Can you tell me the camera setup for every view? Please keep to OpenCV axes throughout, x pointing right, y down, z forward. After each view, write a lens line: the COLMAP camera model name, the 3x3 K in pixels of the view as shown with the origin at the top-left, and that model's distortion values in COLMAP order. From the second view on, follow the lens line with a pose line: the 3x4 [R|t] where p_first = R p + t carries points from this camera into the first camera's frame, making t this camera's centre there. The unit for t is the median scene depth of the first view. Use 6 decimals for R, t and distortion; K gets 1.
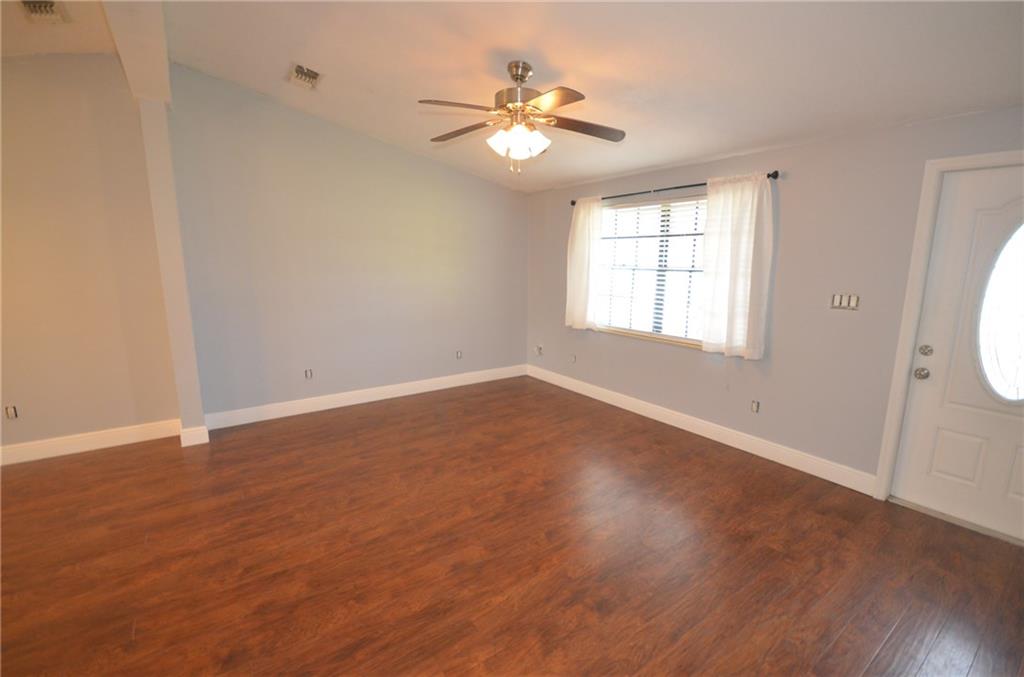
lens RADIAL K [[449.9, 0, 517.2], [0, 449.9, 345.8], [0, 0, 1]] dist [-0.005414, -0.000323]
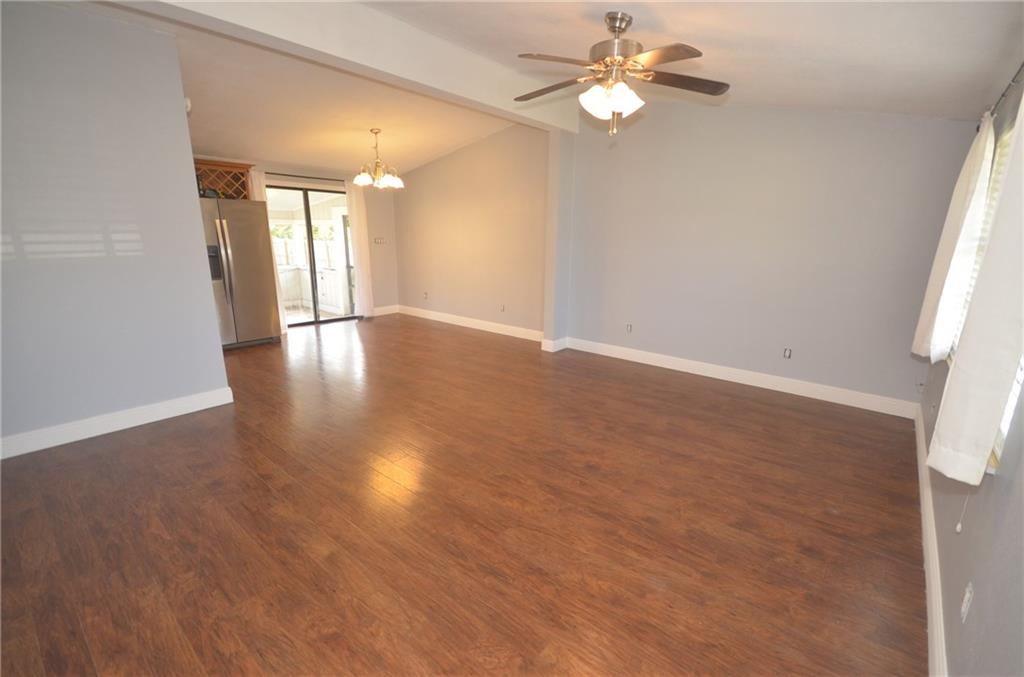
lens RADIAL K [[449.9, 0, 524.5], [0, 449.9, 362.1], [0, 0, 1]] dist [-0.005414, -0.000323]
pose [[0.220529, 0.262336, -0.939440, 0.762841], [-0.175315, 0.958127, 0.226400, -0.089542], [0.959496, 0.114770, 0.257286, 0.507334]]
